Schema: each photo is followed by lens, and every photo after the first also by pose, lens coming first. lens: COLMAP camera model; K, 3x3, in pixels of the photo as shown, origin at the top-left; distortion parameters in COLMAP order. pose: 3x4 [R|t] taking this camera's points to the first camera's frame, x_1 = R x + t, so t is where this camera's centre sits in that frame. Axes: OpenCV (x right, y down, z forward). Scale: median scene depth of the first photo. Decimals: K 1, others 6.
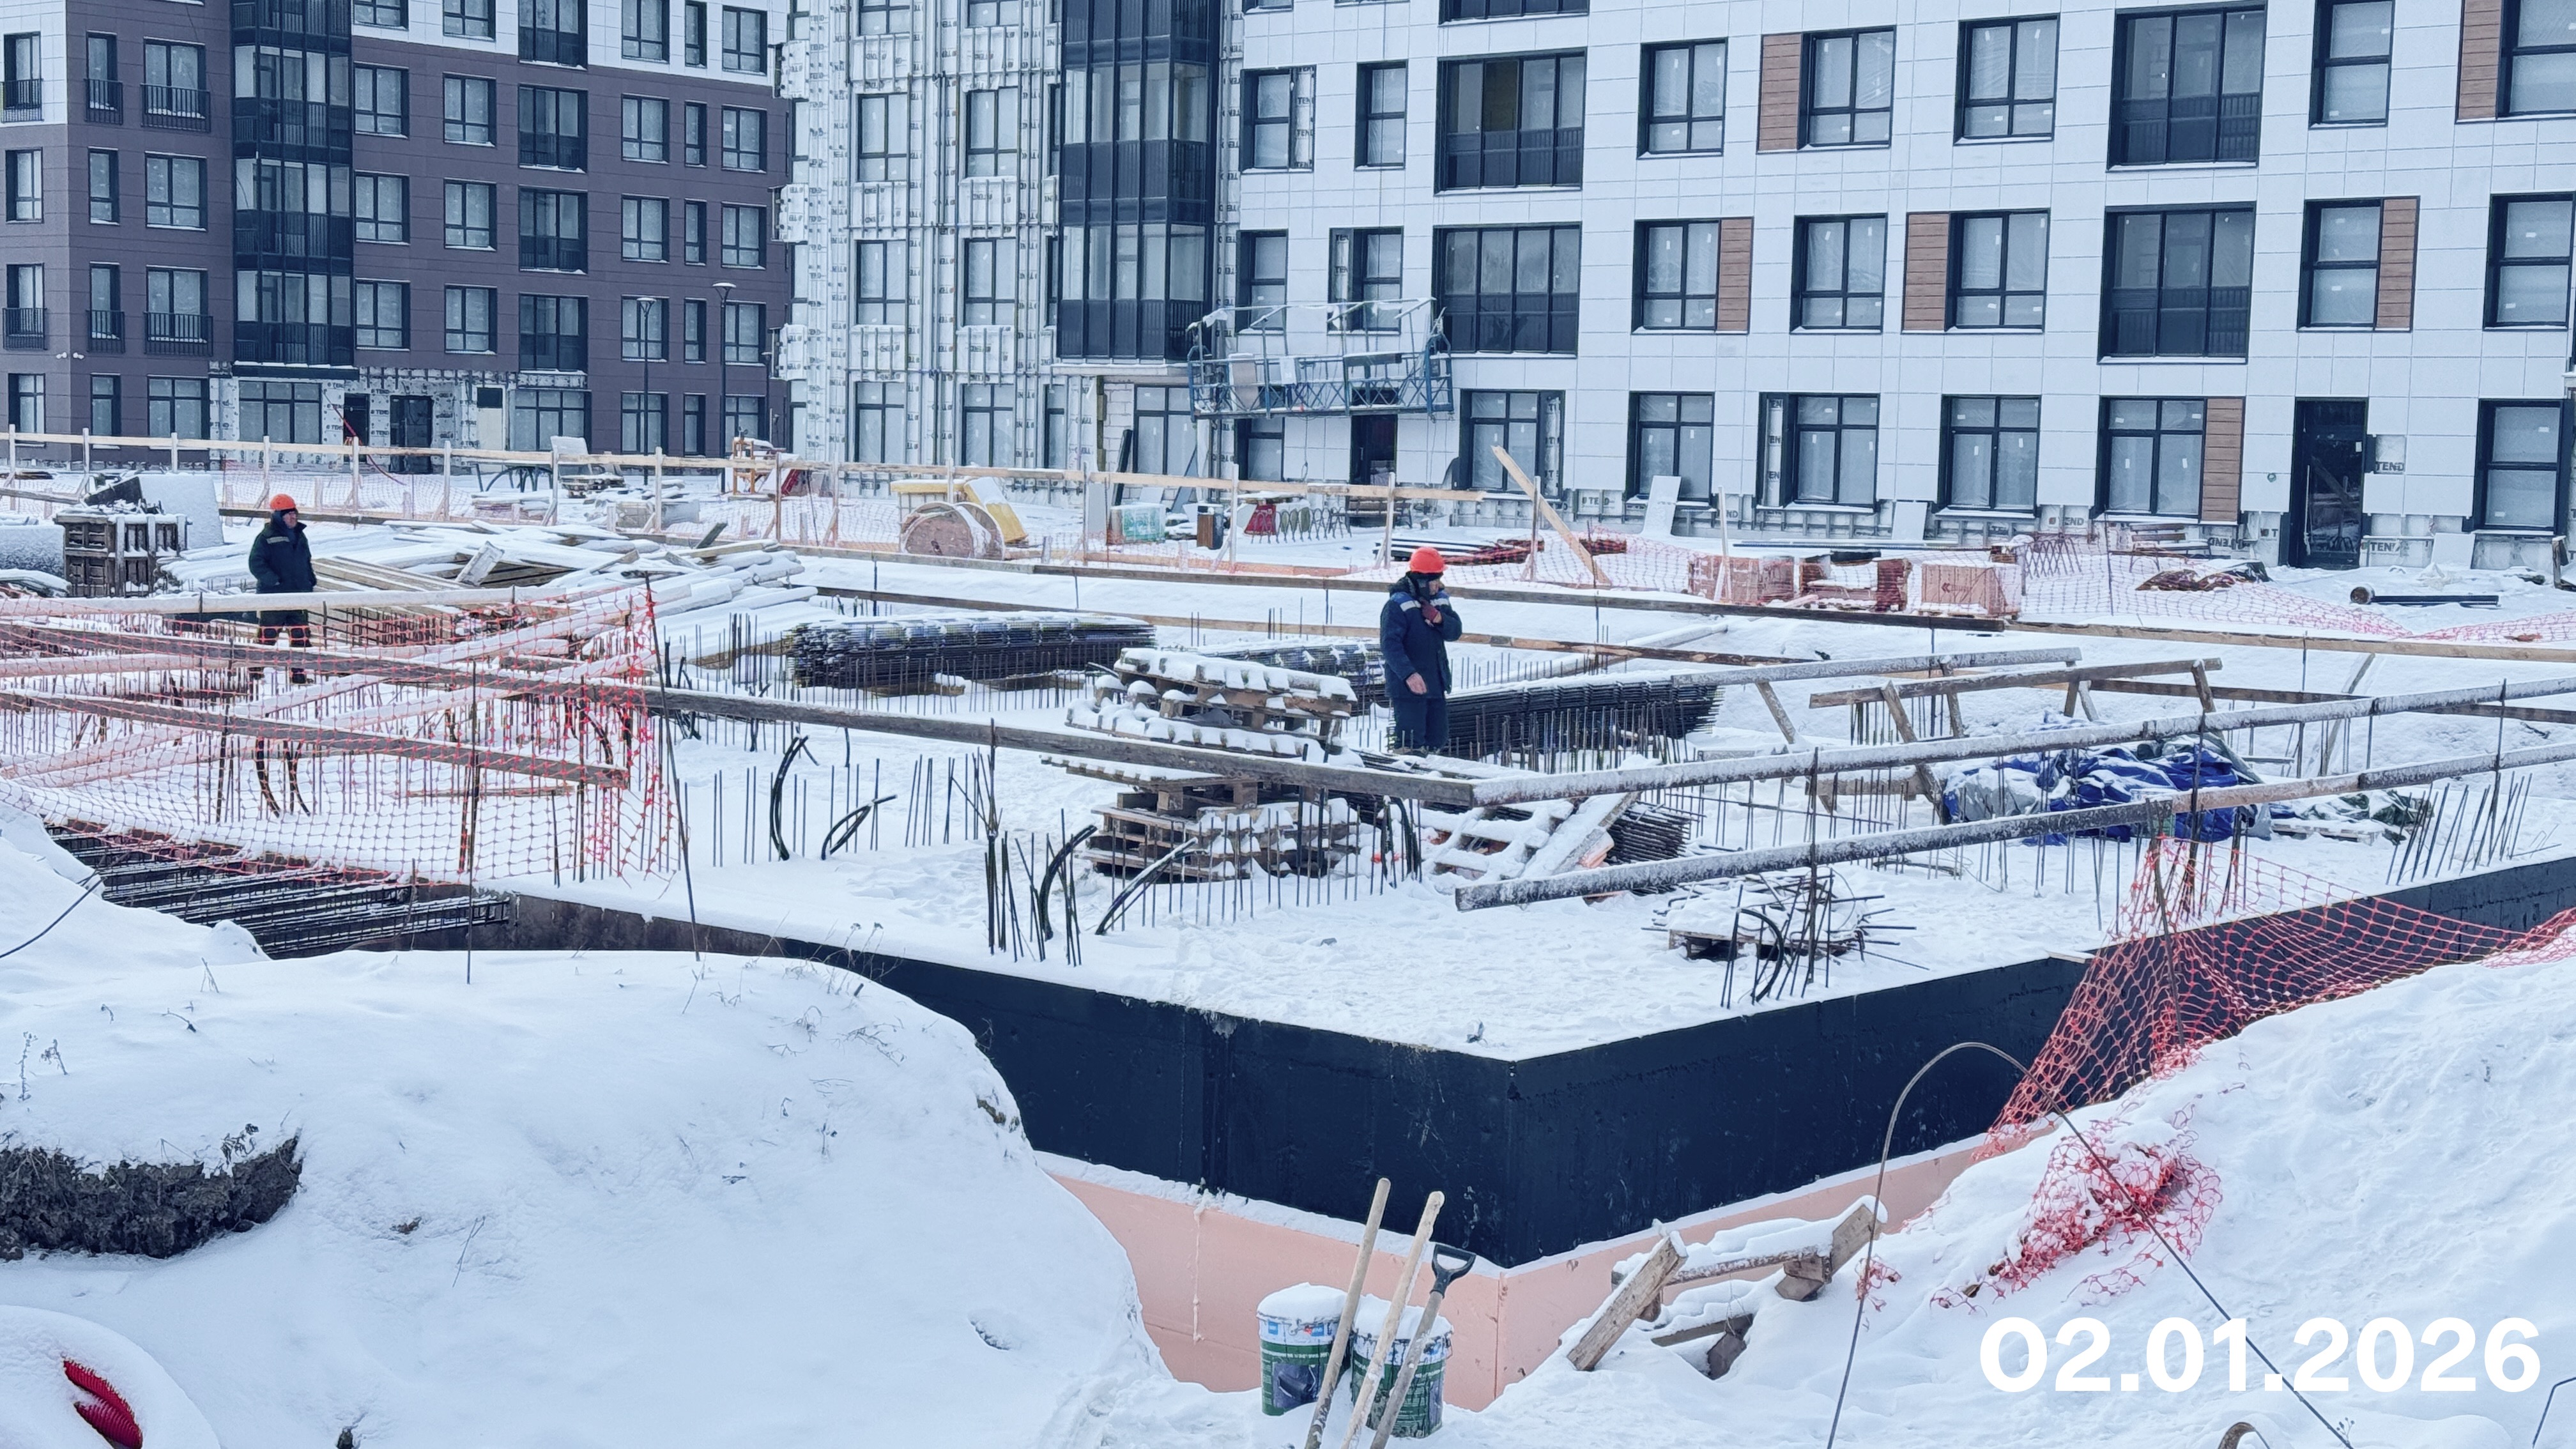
lens RADIAL K [[3577.9, 0, 1252.7], [0, 3577.9, 737.1], [0, 0, 1]] dist [0.110044, 0.000000]
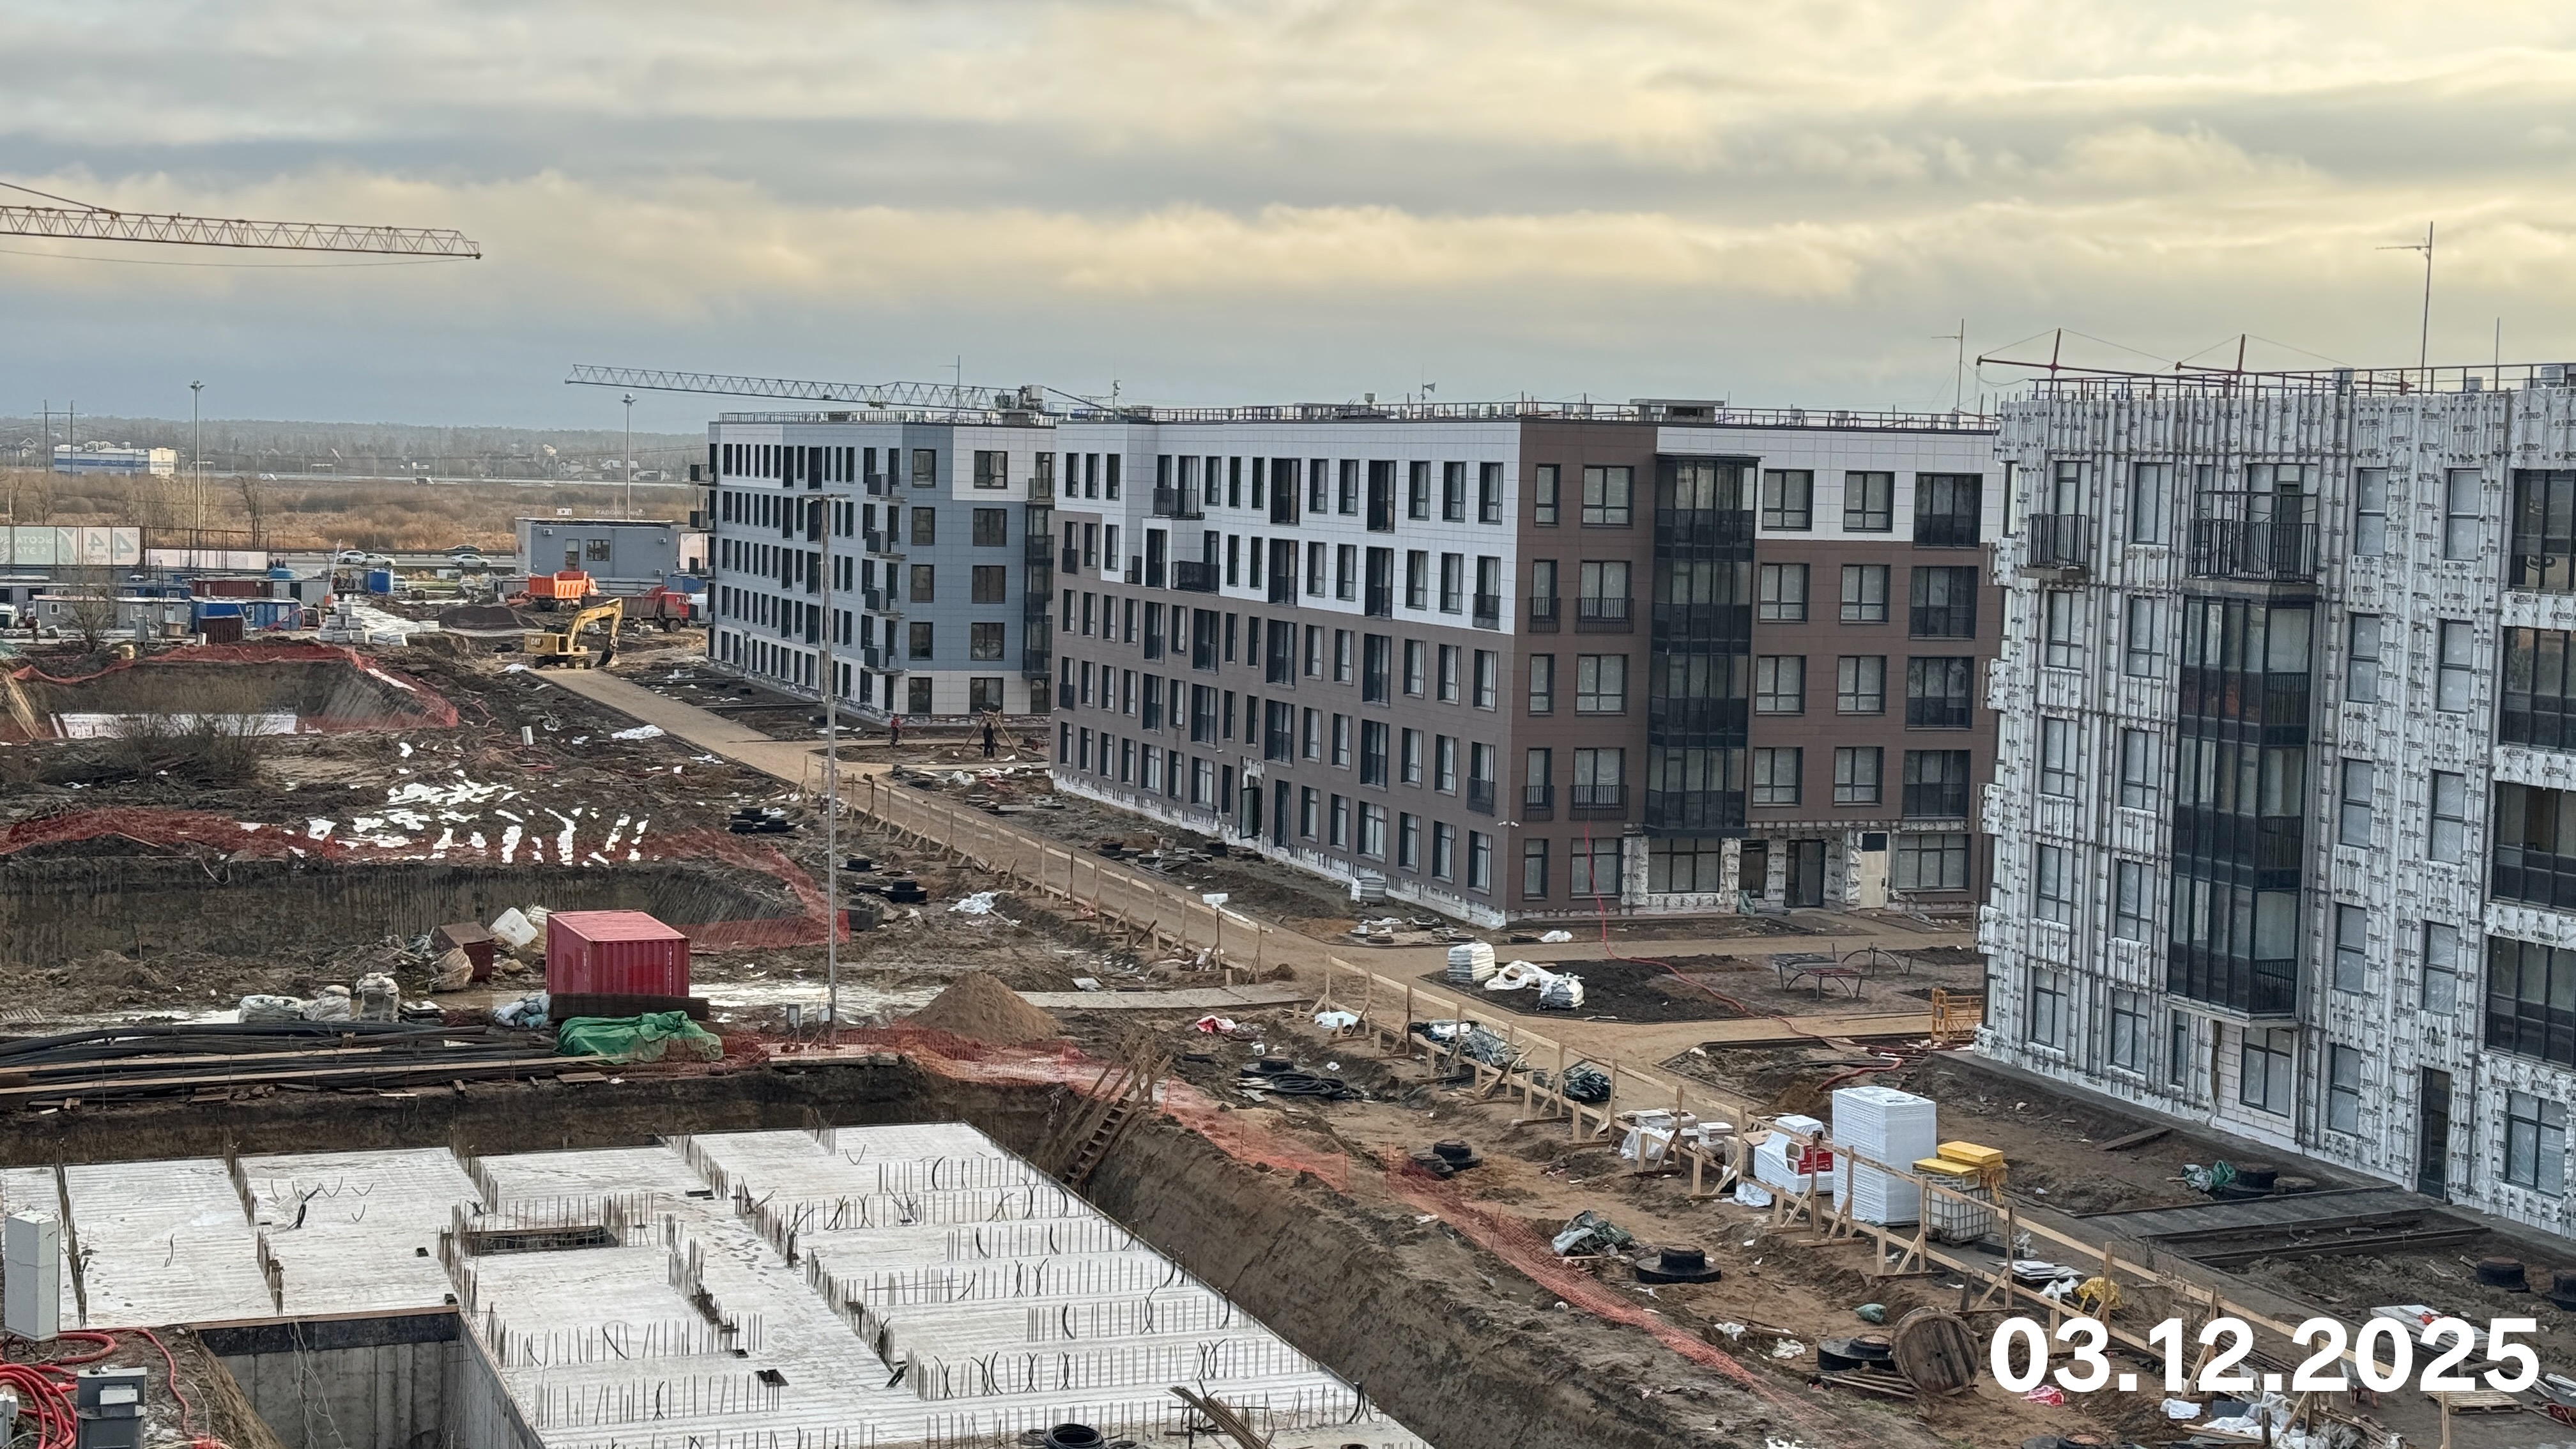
lens RADIAL K [[3577.9, 0, 1280.8], [0, 3577.9, 693.8], [0, 0, 1]] dist [0.110044, 0.000000]
pose [[0.883546, 0.029798, -0.467396, 0.163029], [-0.046534, 0.998621, -0.024302, -0.115005], [0.466027, 0.043222, 0.883714, -0.093270]]
